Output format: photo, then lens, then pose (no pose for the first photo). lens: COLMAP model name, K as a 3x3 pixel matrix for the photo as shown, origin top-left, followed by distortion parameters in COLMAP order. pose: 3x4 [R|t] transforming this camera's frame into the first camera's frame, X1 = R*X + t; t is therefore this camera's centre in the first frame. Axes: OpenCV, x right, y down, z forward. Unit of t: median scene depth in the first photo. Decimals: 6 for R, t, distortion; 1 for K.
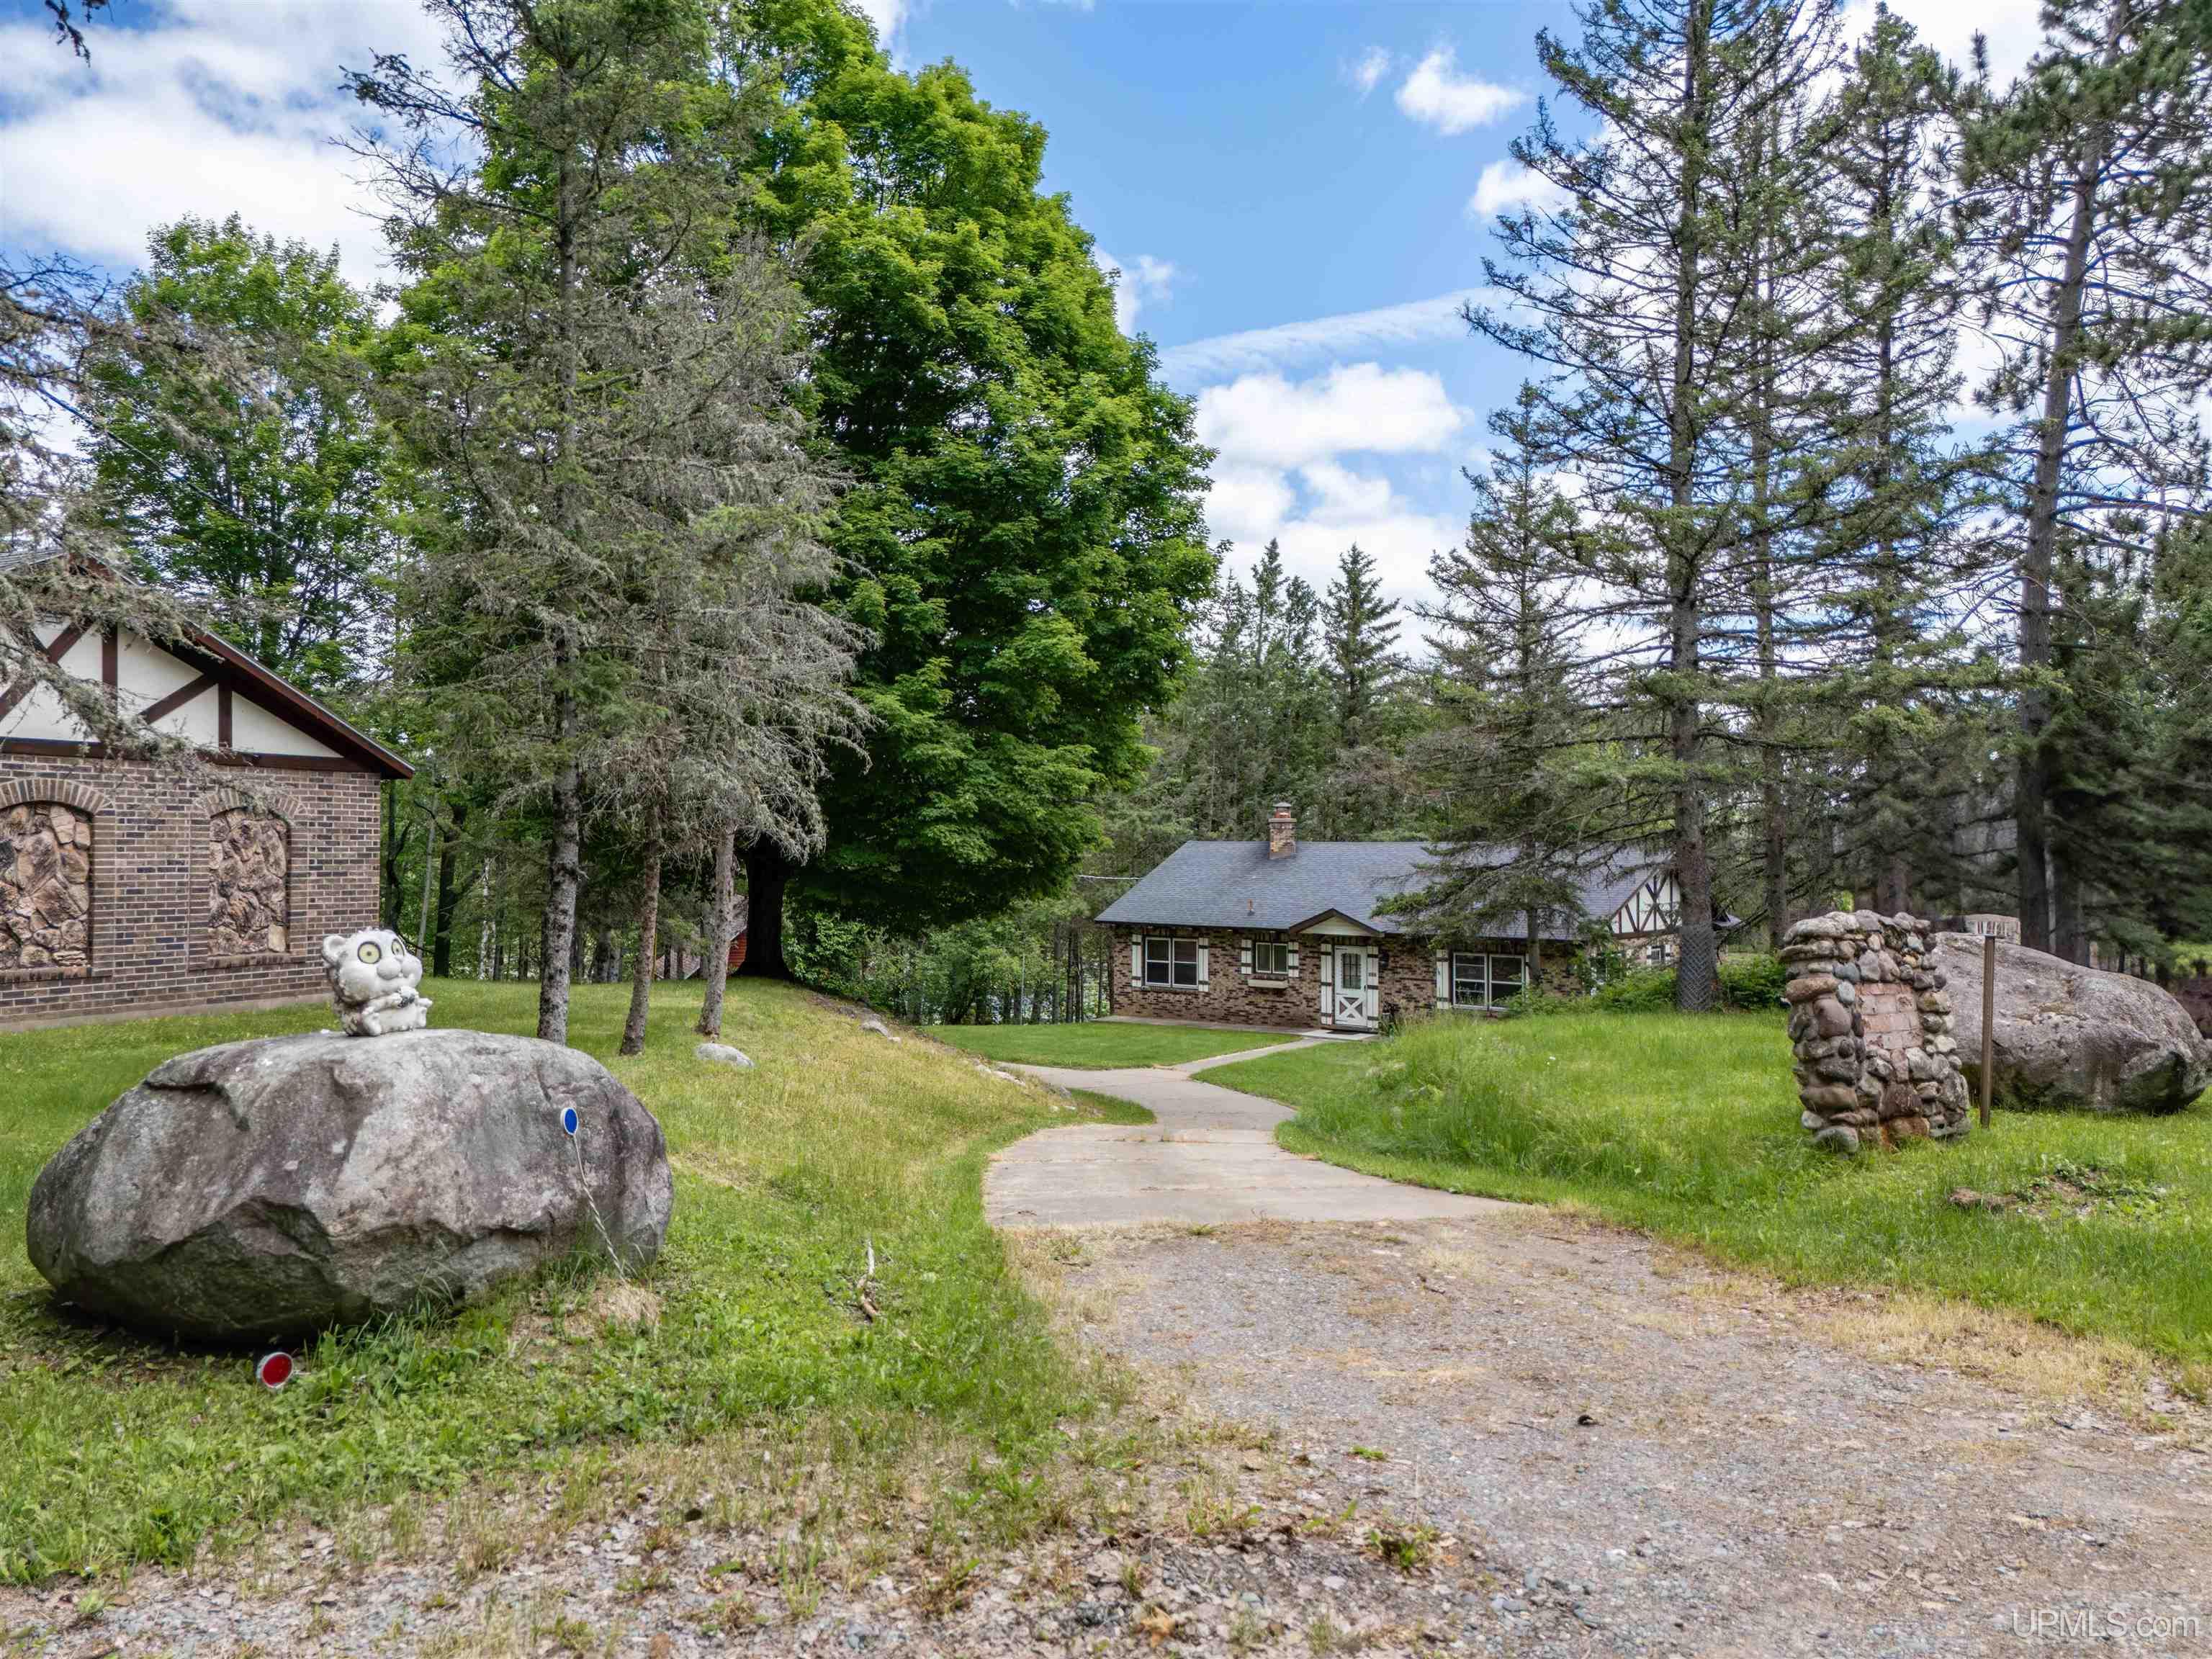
lens RADIAL K [[1636.3, 0, 1068.4], [0, 1636.3, 800.2], [0, 0, 1]] dist [0.073218, -0.049747]
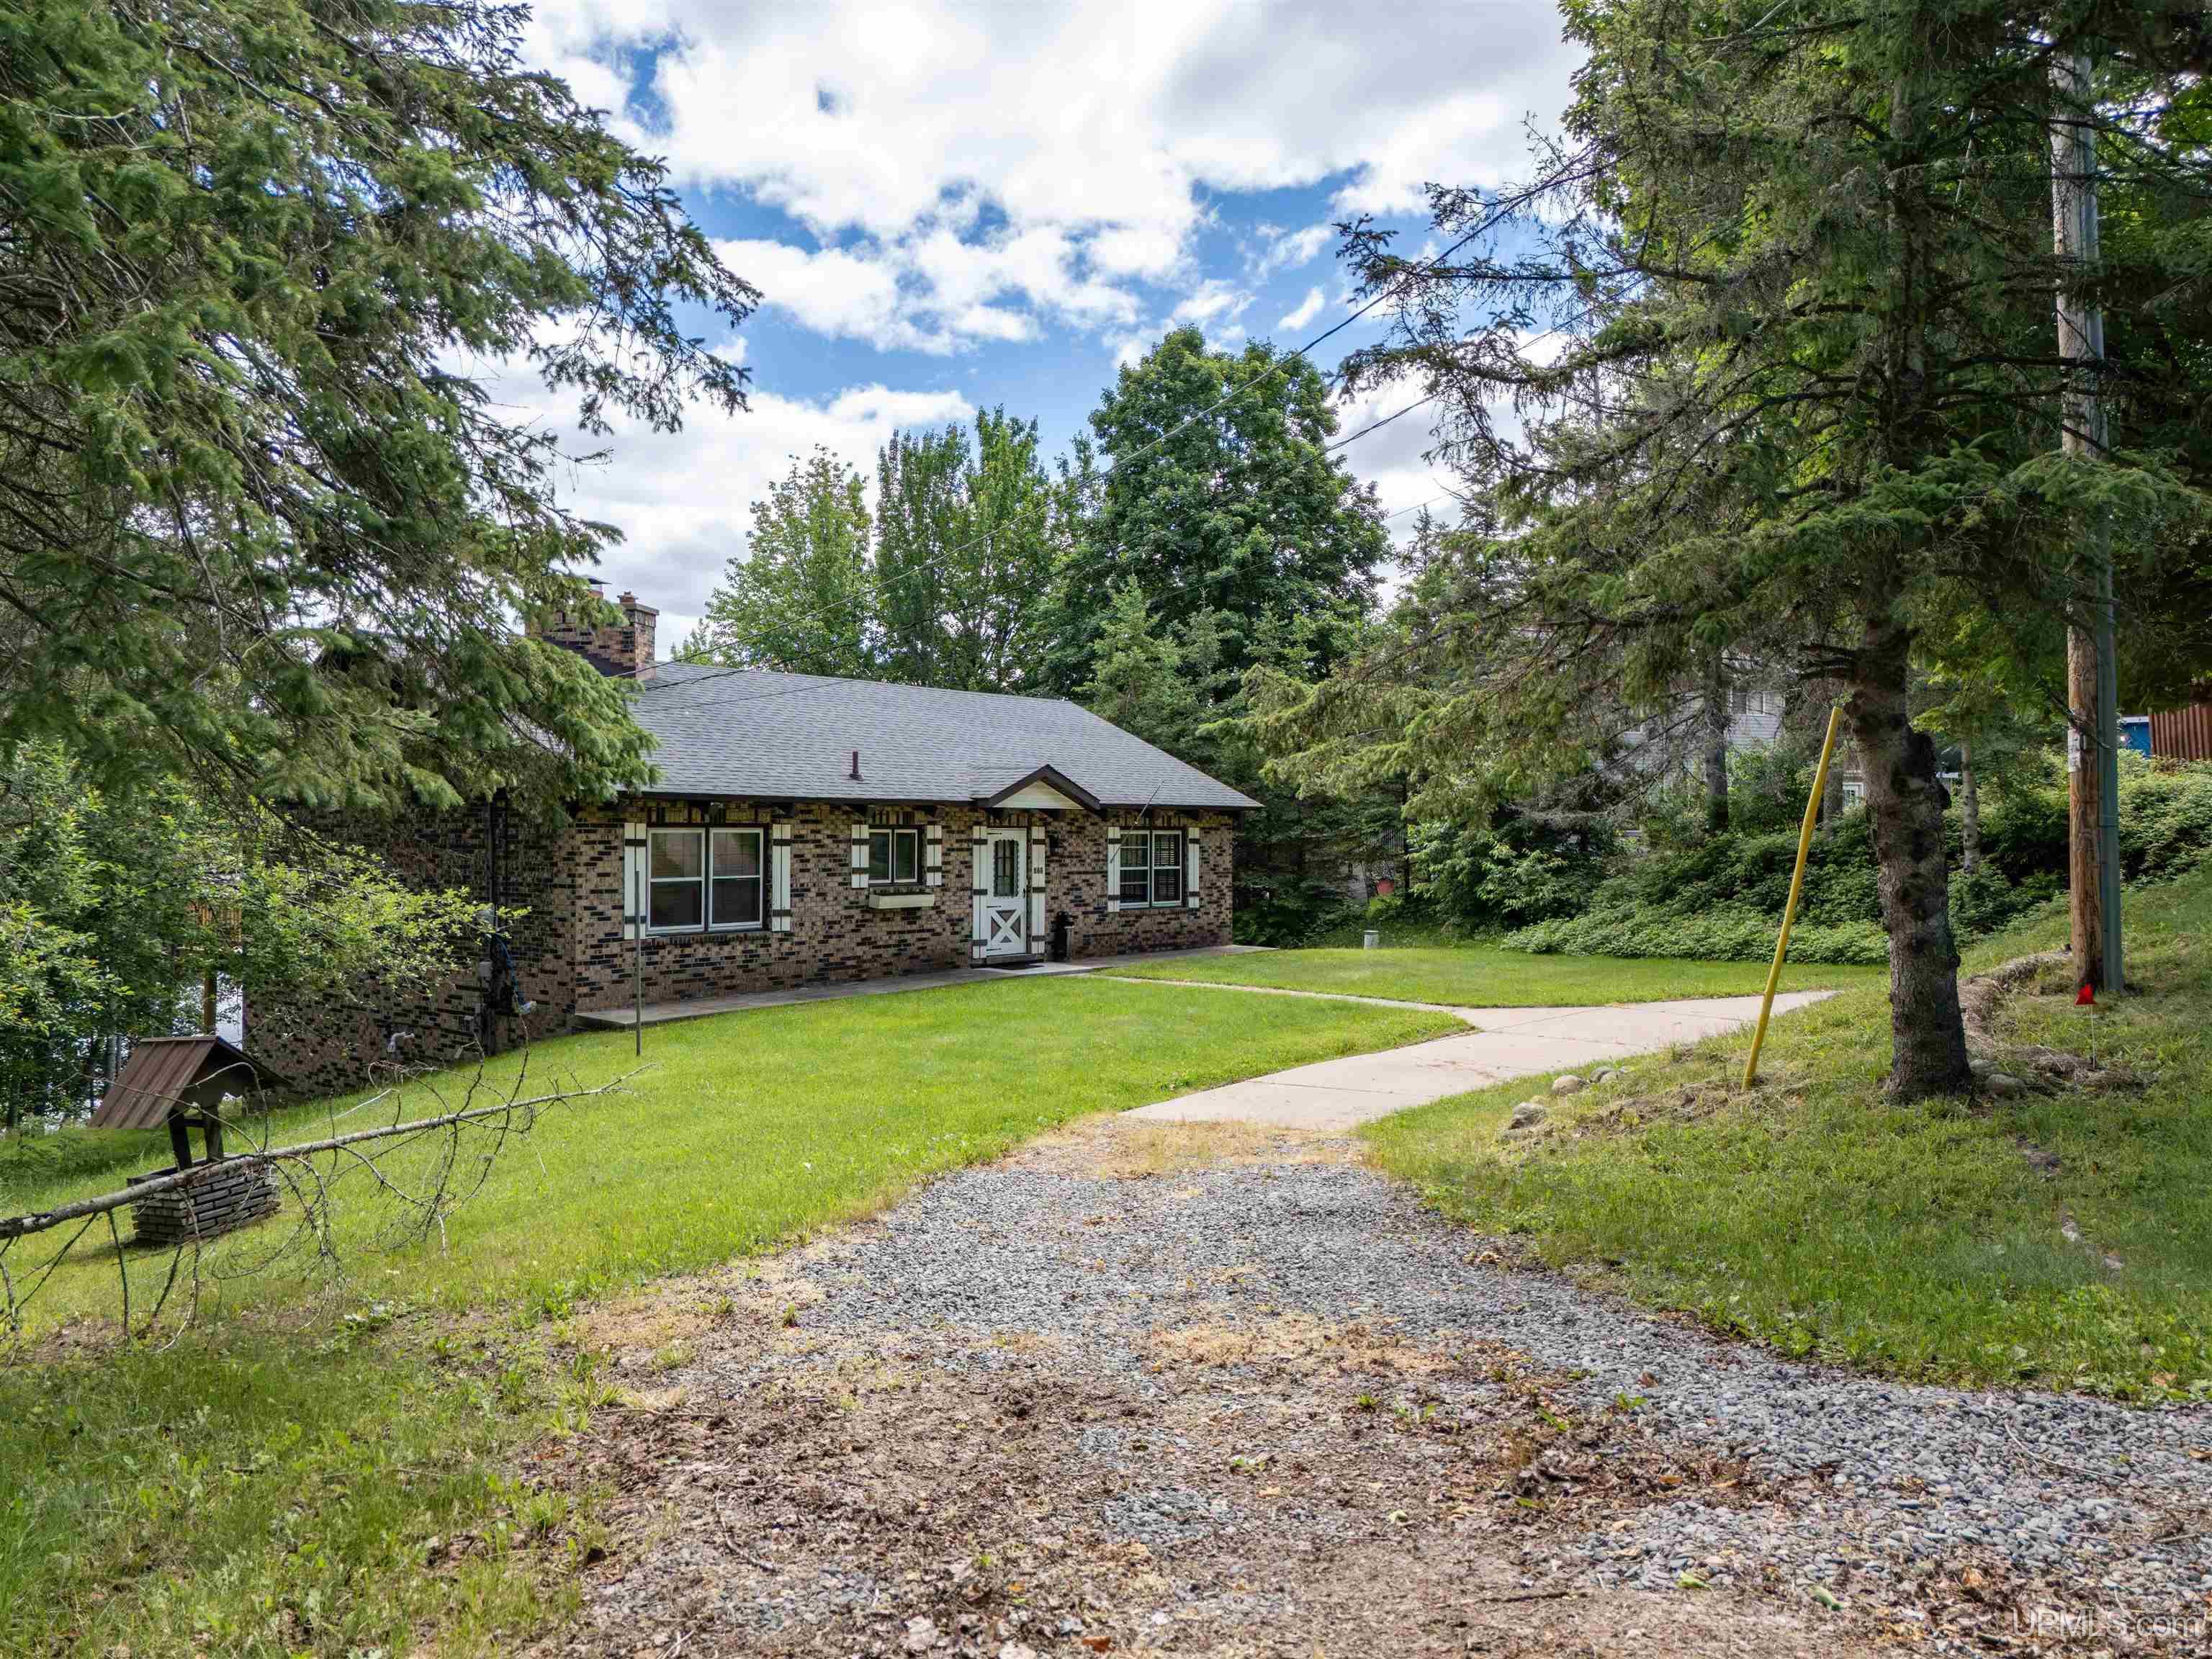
lens RADIAL K [[1636.3, 0, 1152.2], [0, 1636.3, 817.9], [0, 0, 1]] dist [0.073218, -0.049747]
pose [[-0.001875, 0.008260, 0.999964, -0.437156], [-0.027056, 0.999599, -0.008308, 0.086787], [-0.999632, -0.027071, -0.001651, 0.924748]]
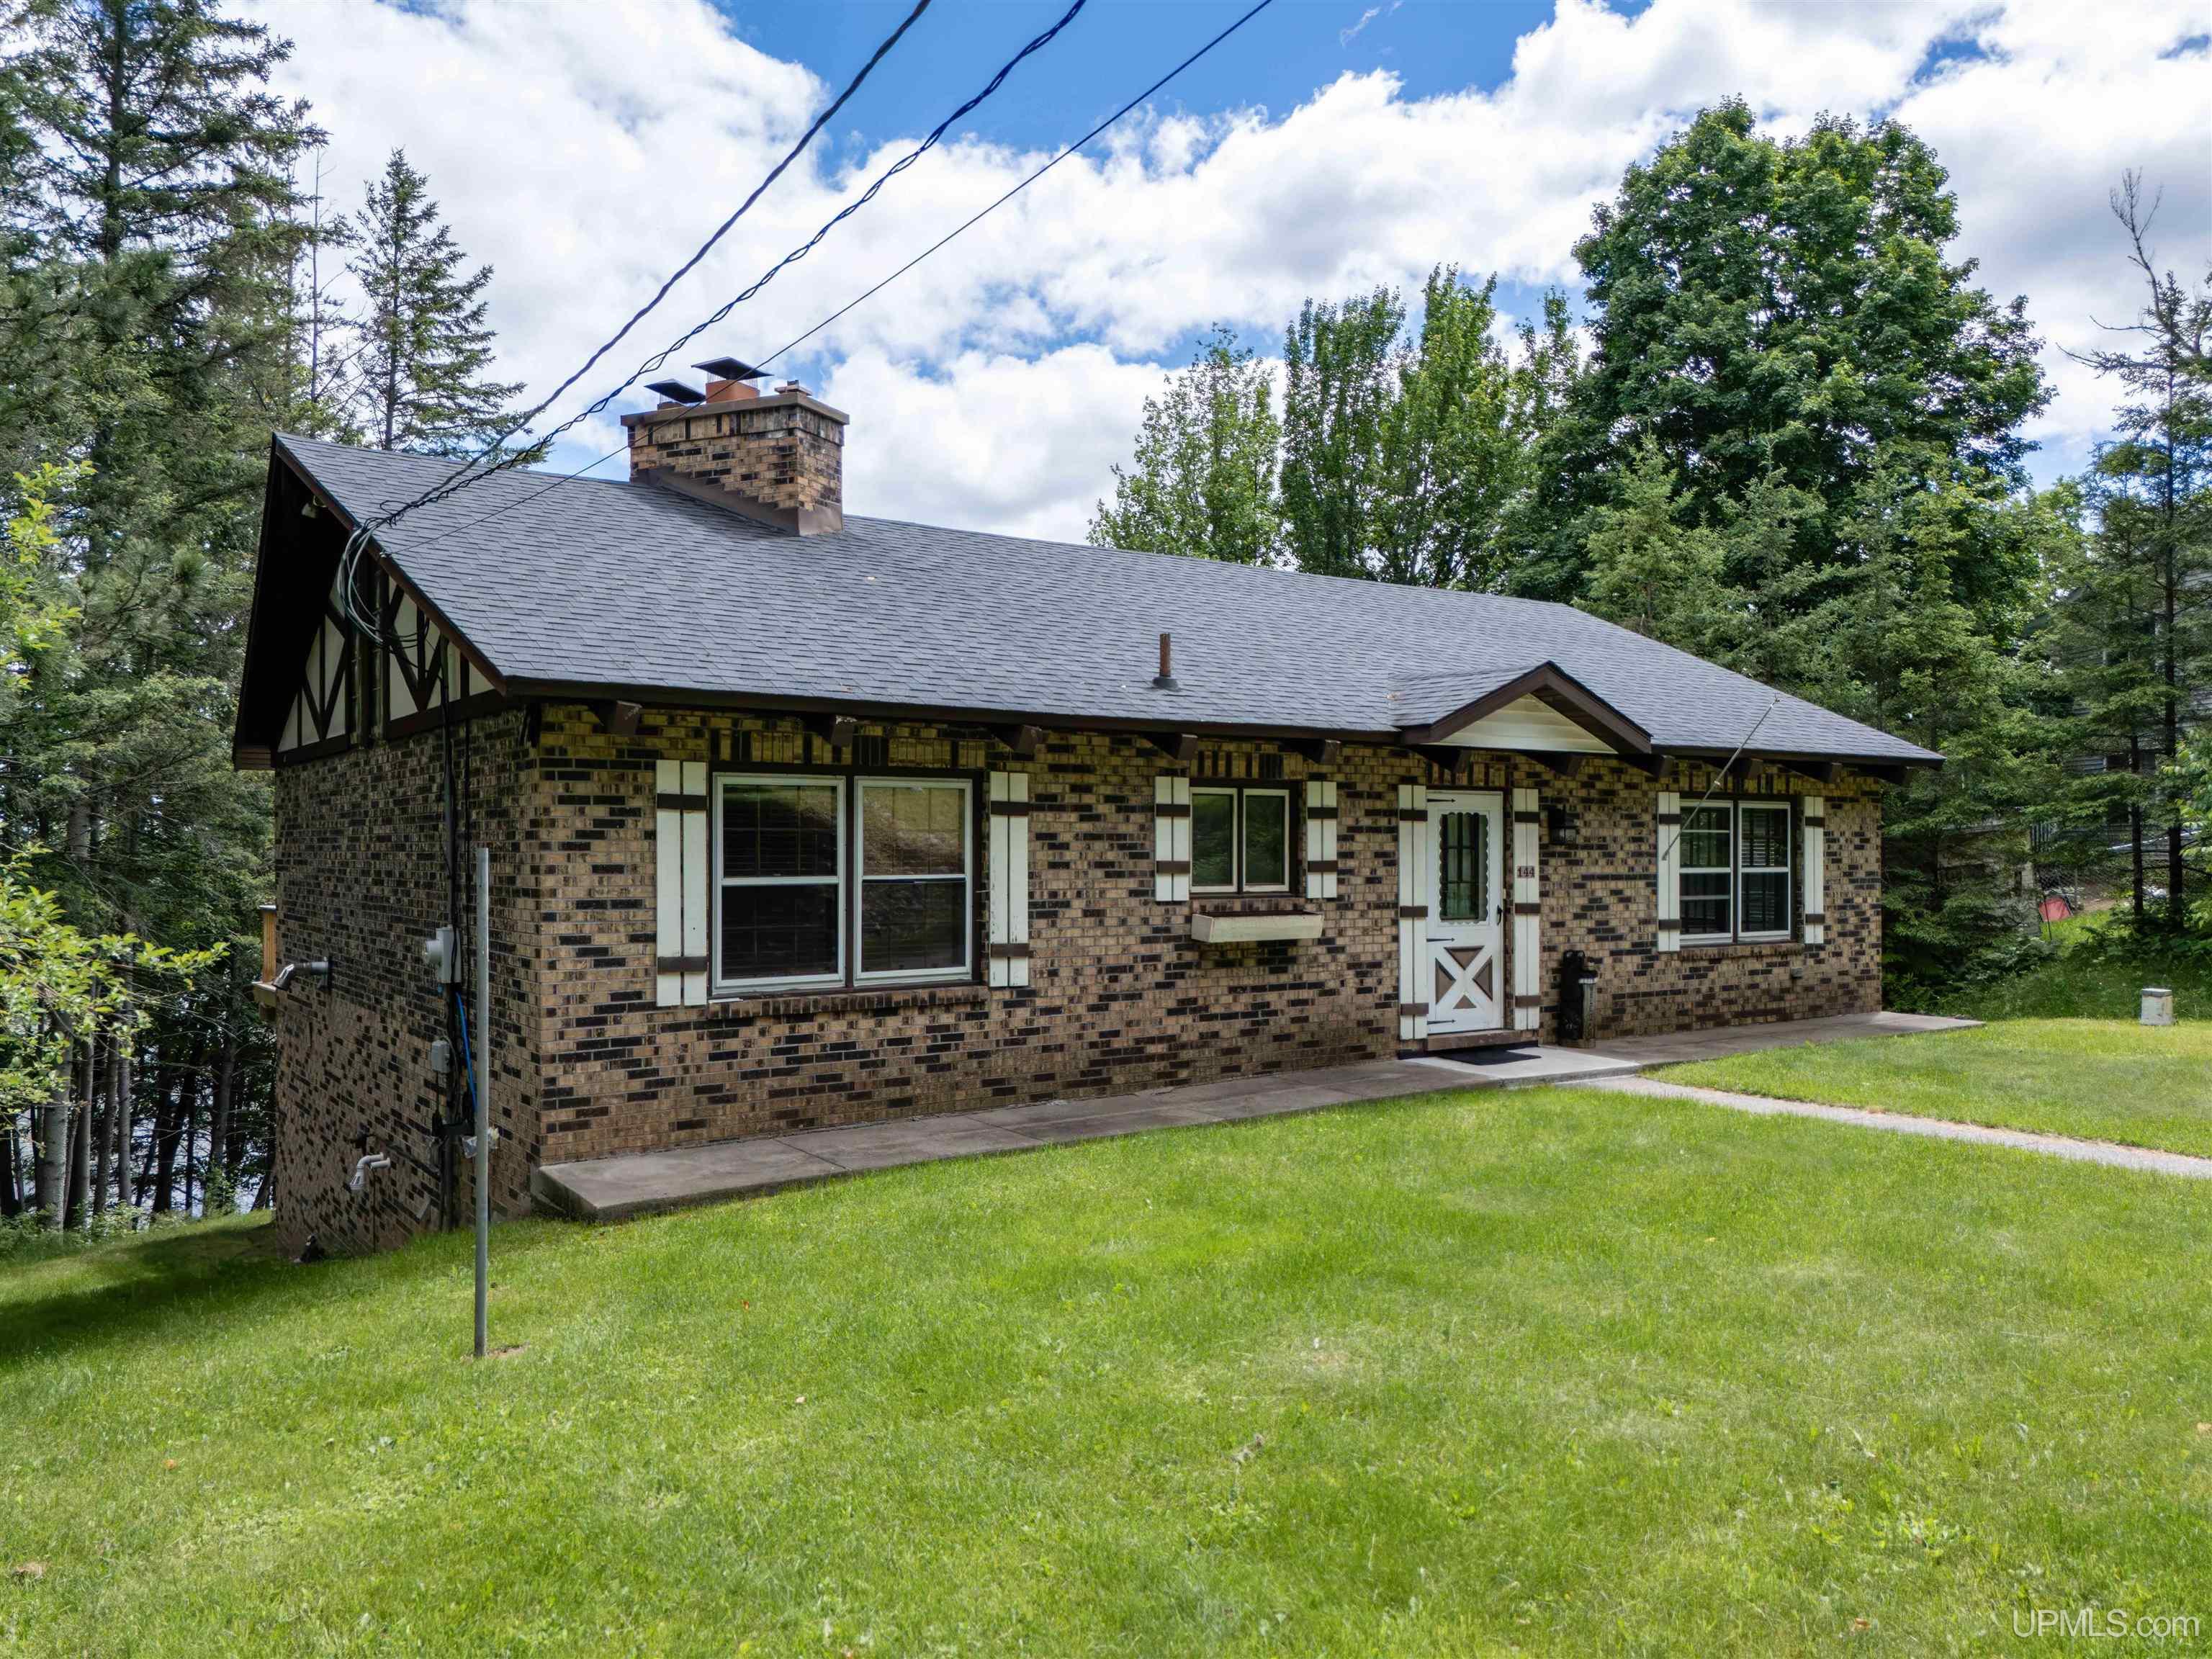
lens RADIAL K [[1637.4, 0, 1111.8], [0, 1637.4, 853.7], [0, 0, 1]] dist [0.096775, -0.049908]
pose [[0.281602, -0.003190, 0.959526, -0.157966], [-0.022467, 0.999698, 0.009918, 0.097625], [-0.959268, -0.024351, 0.281445, 0.952923]]
